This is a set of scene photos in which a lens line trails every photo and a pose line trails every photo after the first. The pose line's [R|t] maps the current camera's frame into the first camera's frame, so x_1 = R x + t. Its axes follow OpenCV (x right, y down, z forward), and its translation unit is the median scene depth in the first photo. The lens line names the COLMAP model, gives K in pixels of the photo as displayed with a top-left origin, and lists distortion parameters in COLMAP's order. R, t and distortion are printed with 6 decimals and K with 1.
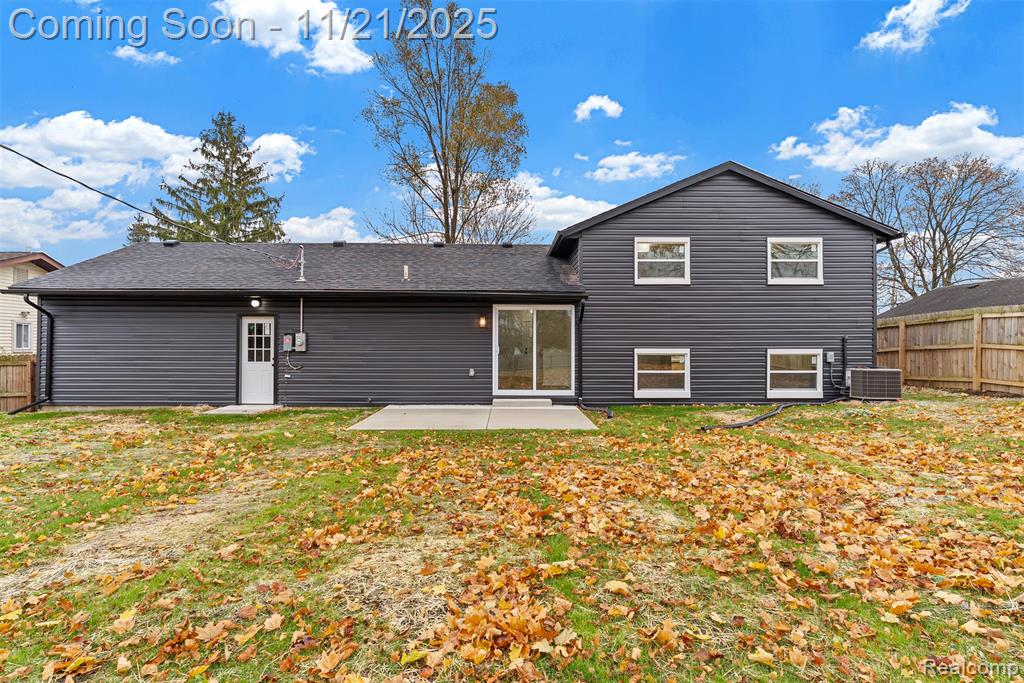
lens RADIAL K [[554.6, 0, 513.8], [0, 554.6, 338.6], [0, 0, 1]] dist [-0.003233, 0.001283]
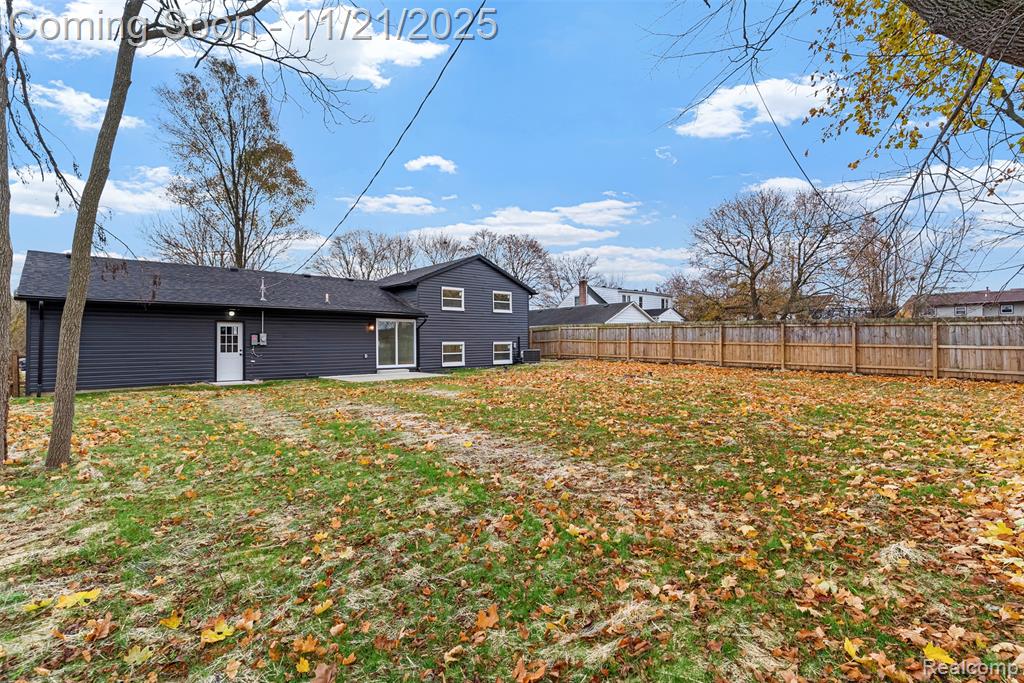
lens RADIAL K [[491.4, 0, 508.5], [0, 491.4, 337.6], [0, 0, 1]] dist [0.002750, -0.000149]
pose [[0.745935, 0.000062, 0.666019, -0.787177], [0.003172, 0.999988, -0.003646, 0.008782], [-0.666011, 0.004832, 0.745926, -0.485426]]
